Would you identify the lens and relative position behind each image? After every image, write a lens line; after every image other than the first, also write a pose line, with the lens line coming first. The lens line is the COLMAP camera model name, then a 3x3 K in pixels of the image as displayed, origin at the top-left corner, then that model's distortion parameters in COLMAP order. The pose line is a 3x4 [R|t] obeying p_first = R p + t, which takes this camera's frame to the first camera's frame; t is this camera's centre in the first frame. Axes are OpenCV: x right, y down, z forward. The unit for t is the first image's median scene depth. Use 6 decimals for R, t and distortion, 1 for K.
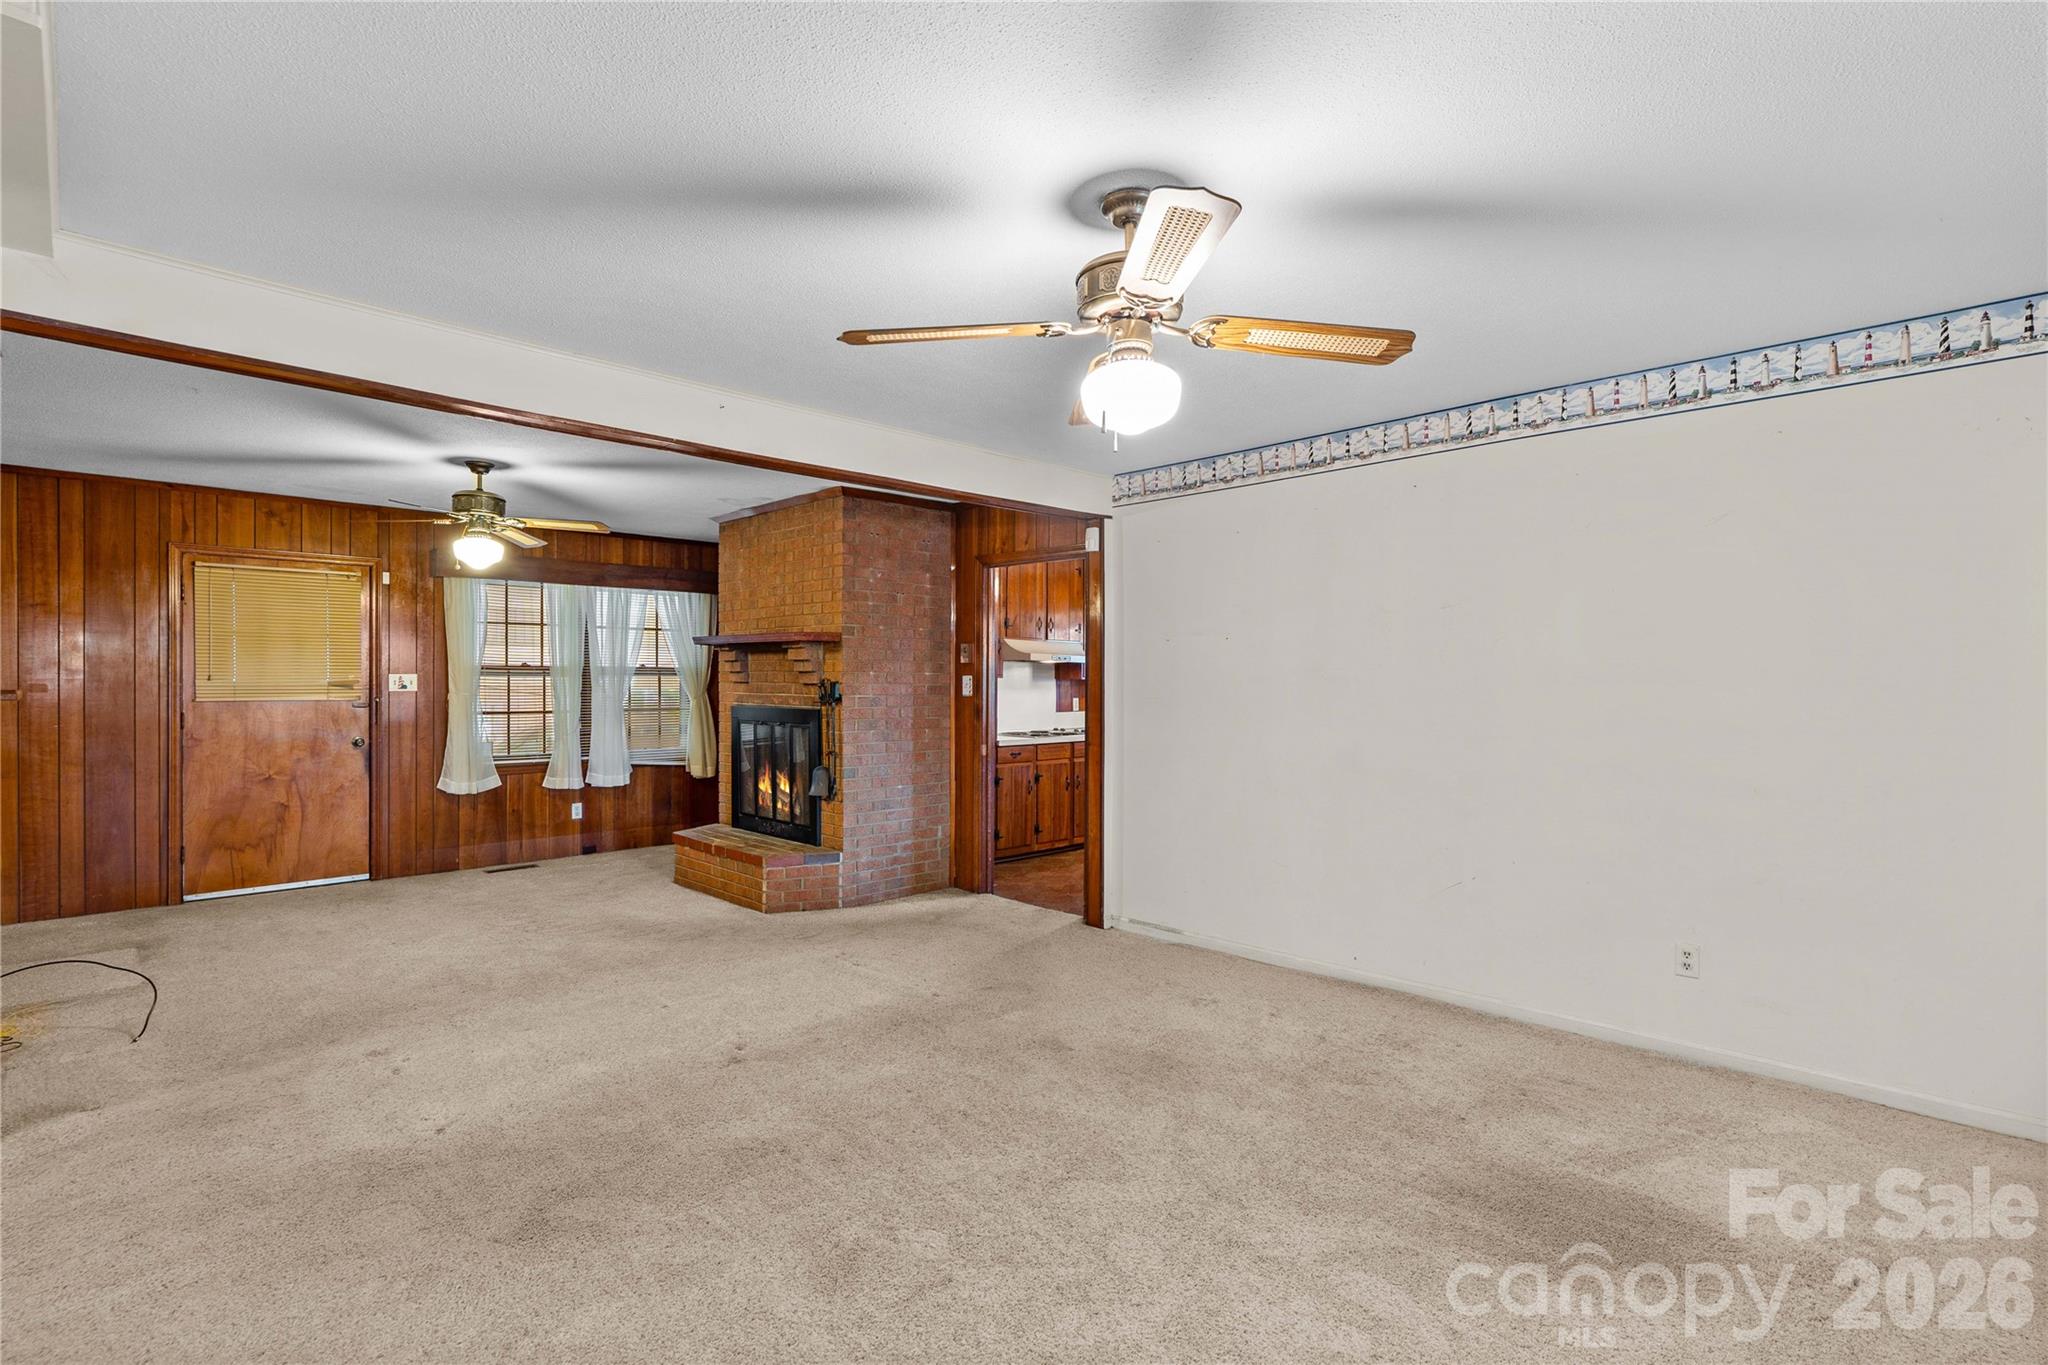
lens RADIAL K [[954.2, 0, 1017.3], [0, 954.2, 687.8], [0, 0, 1]] dist [-0.020636, 0.007660]
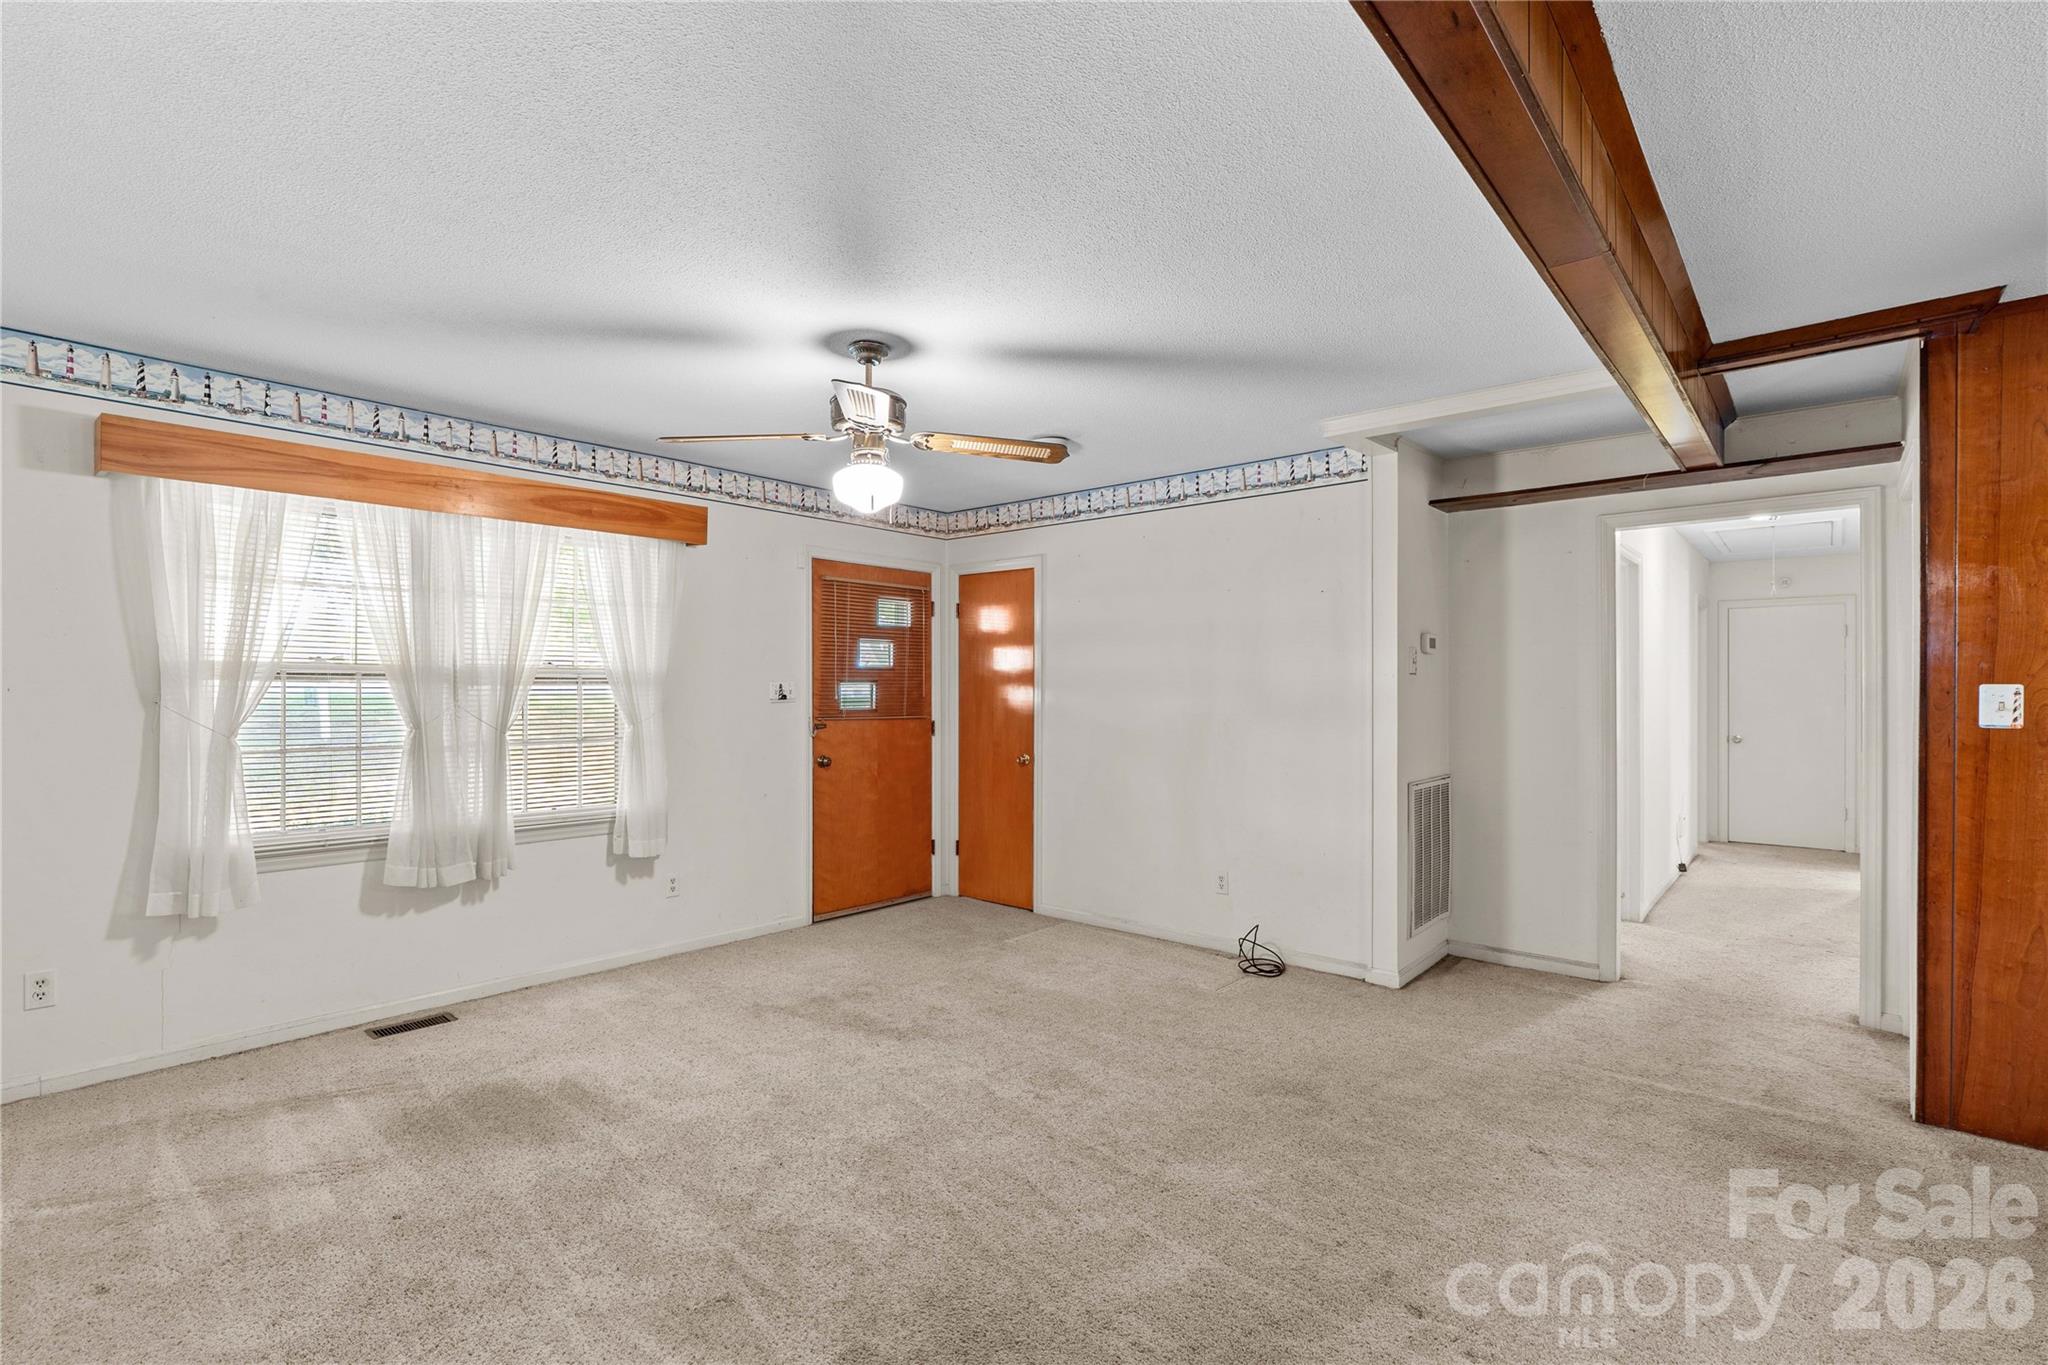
lens RADIAL K [[954.2, 0, 1017.3], [0, 954.2, 687.8], [0, 0, 1]] dist [-0.020636, 0.007660]
pose [[-0.997586, -0.004579, -0.069287, -0.003674], [-0.004896, 0.999978, 0.004398, -0.004369], [0.069265, 0.004726, -0.997587, 0.937328]]
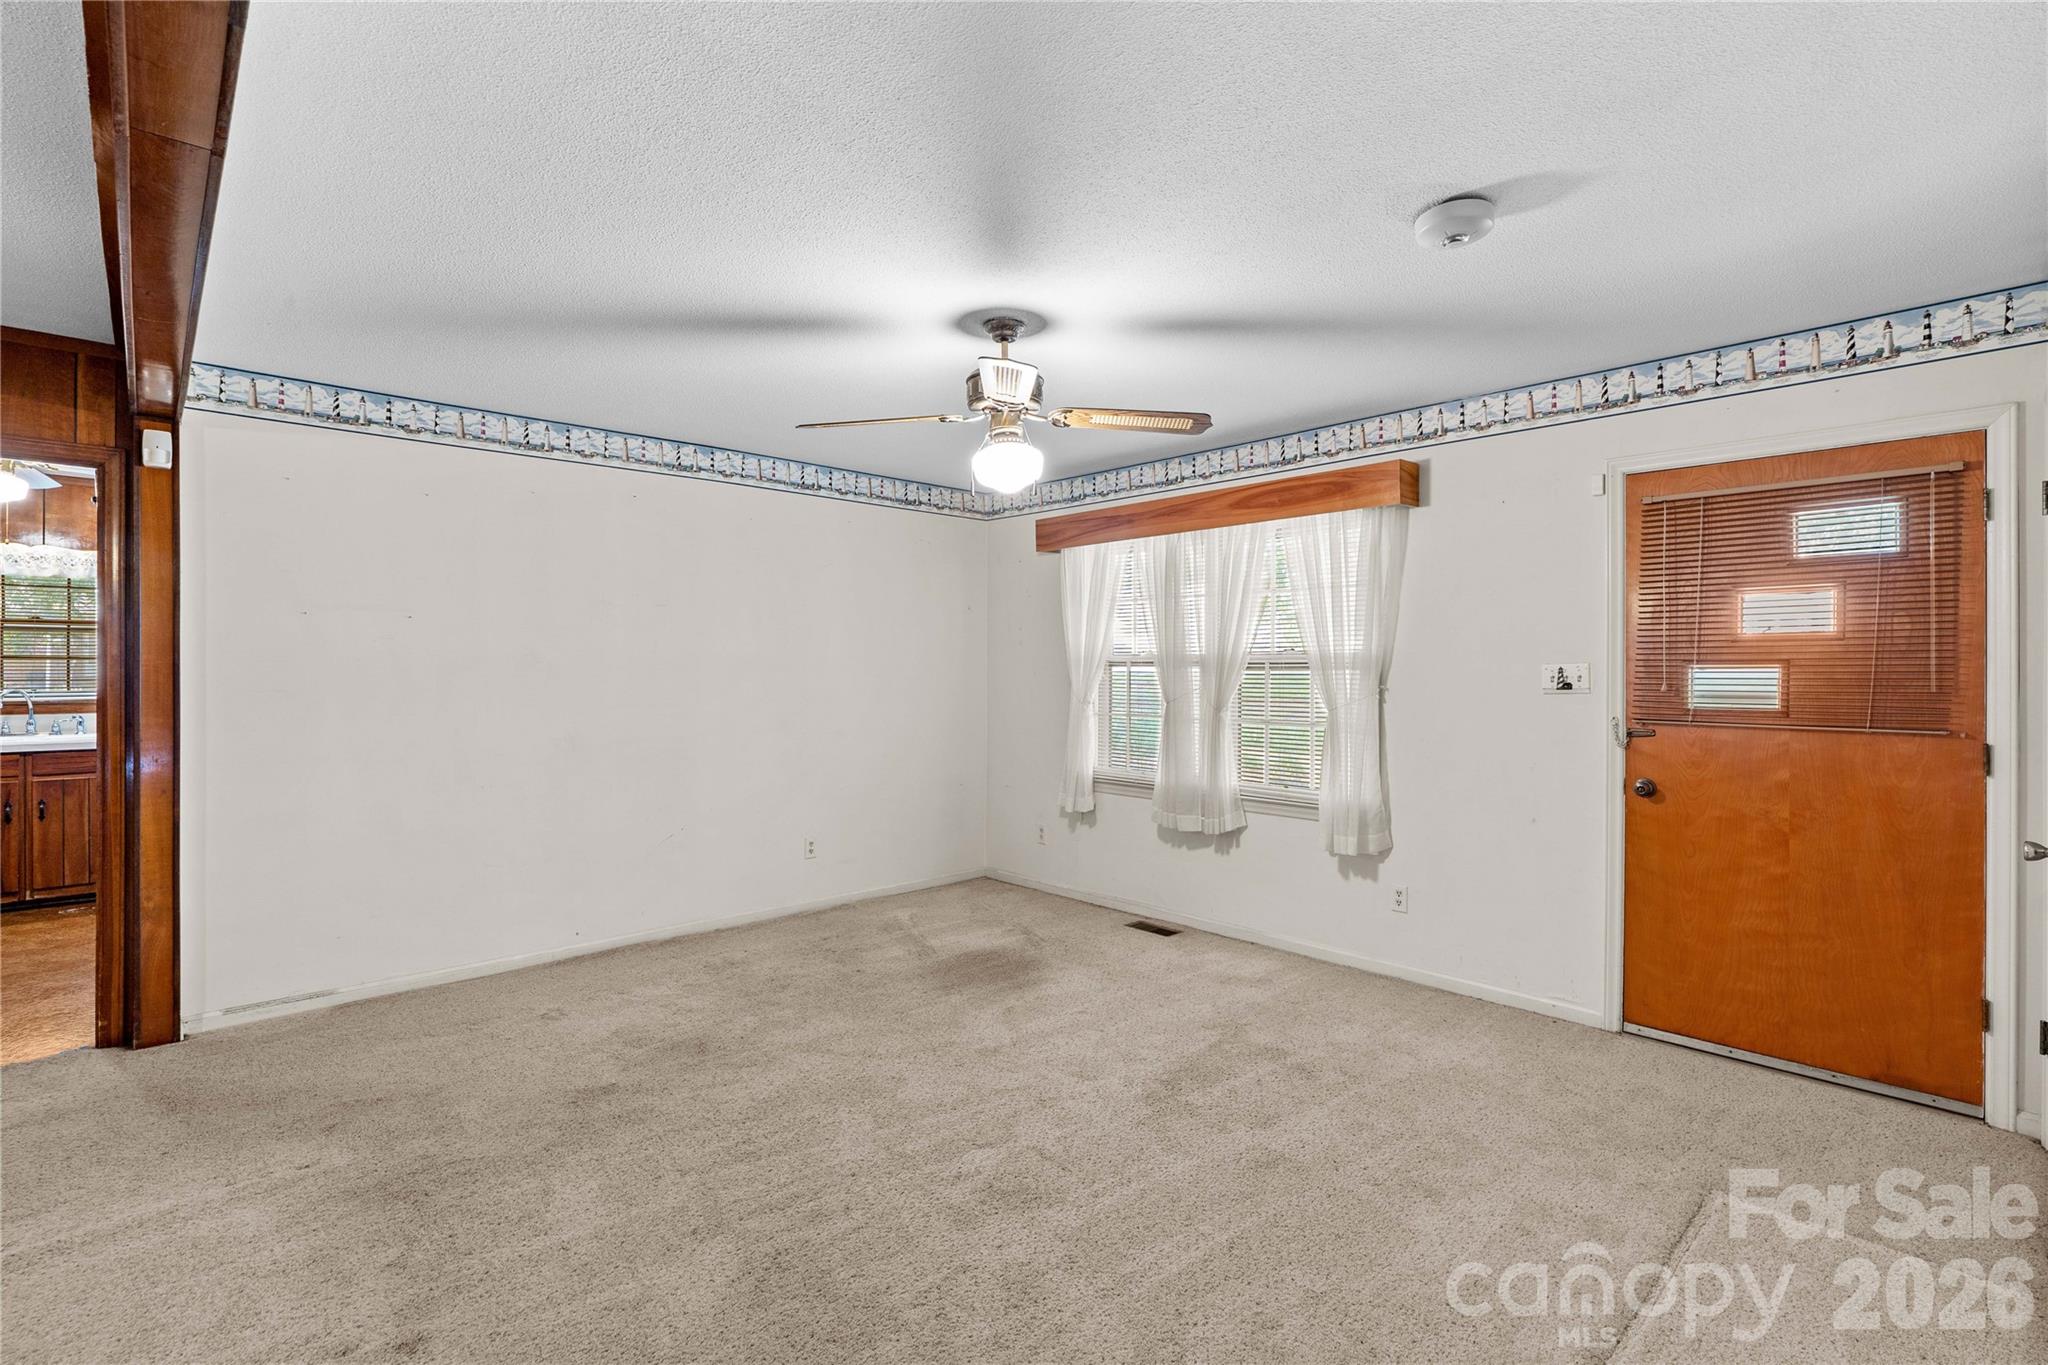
lens RADIAL K [[934.3, 0, 1012.2], [0, 934.3, 672.0], [0, 0, 1]] dist [-0.019752, 0.007237]
pose [[0.035213, -0.004408, 0.999370, -0.479389], [0.003735, 0.999984, 0.004279, -0.003935], [-0.999373, 0.003582, 0.035229, 0.361628]]
